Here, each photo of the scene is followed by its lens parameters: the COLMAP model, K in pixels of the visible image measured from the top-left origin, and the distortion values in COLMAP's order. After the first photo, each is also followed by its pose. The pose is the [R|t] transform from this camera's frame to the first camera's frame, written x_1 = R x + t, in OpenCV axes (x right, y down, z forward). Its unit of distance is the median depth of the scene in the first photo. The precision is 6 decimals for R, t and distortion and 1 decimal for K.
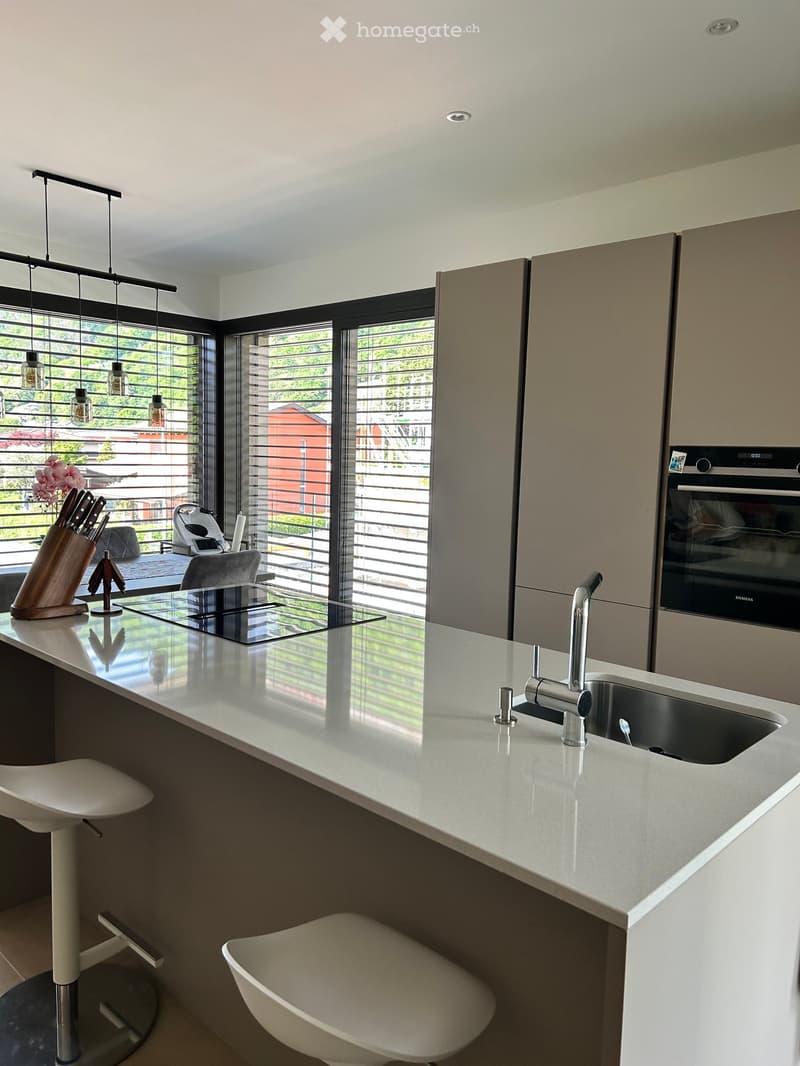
lens RADIAL K [[801.2, 0, 400.0], [0, 801.2, 533.0], [0, 0, 1]] dist [0.011456, 0.008227]
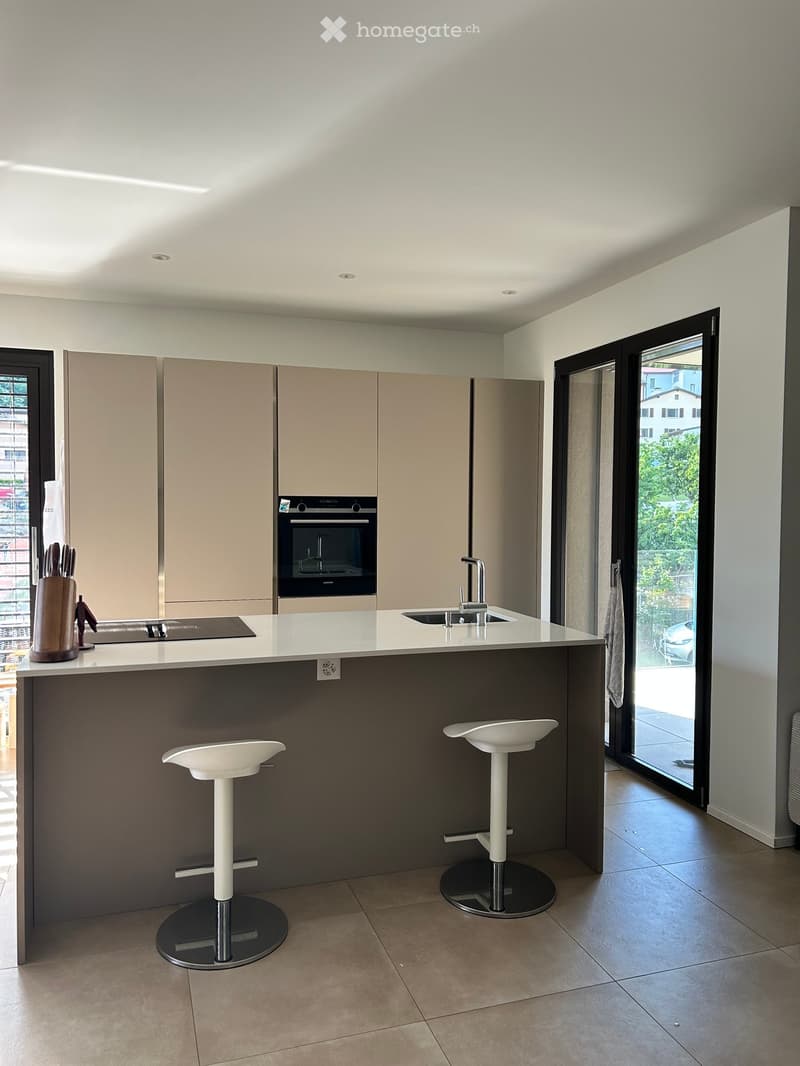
lens RADIAL K [[801.2, 0, 400.0], [0, 801.2, 533.0], [0, 0, 1]] dist [0.011456, 0.008227]
pose [[0.473522, -0.054110, 0.879118, -0.958535], [0.095660, 0.995366, 0.009740, -0.027485], [-0.875572, 0.079485, 0.476504, 0.034313]]
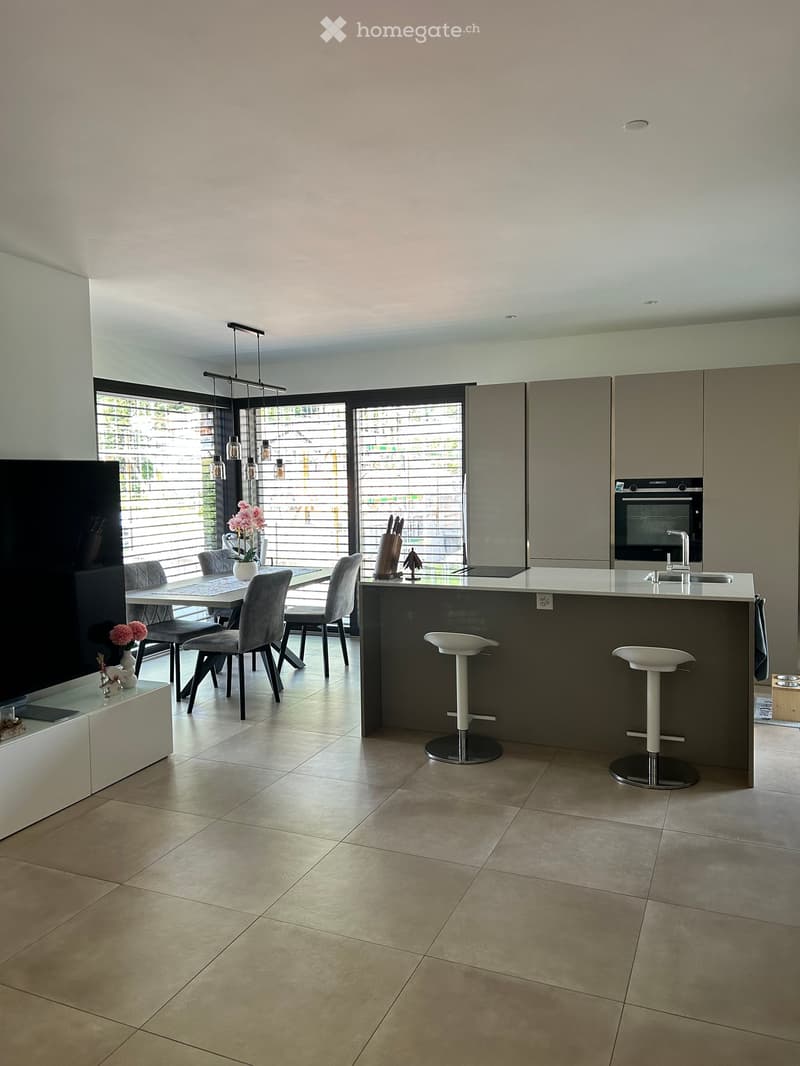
lens RADIAL K [[801.2, 0, 400.0], [0, 801.2, 533.0], [0, 0, 1]] dist [0.011456, 0.008227]
pose [[0.938995, -0.061723, 0.338346, -0.866616], [0.076051, 0.996675, -0.029239, 0.044408], [-0.335416, 0.053187, 0.940568, -0.714305]]
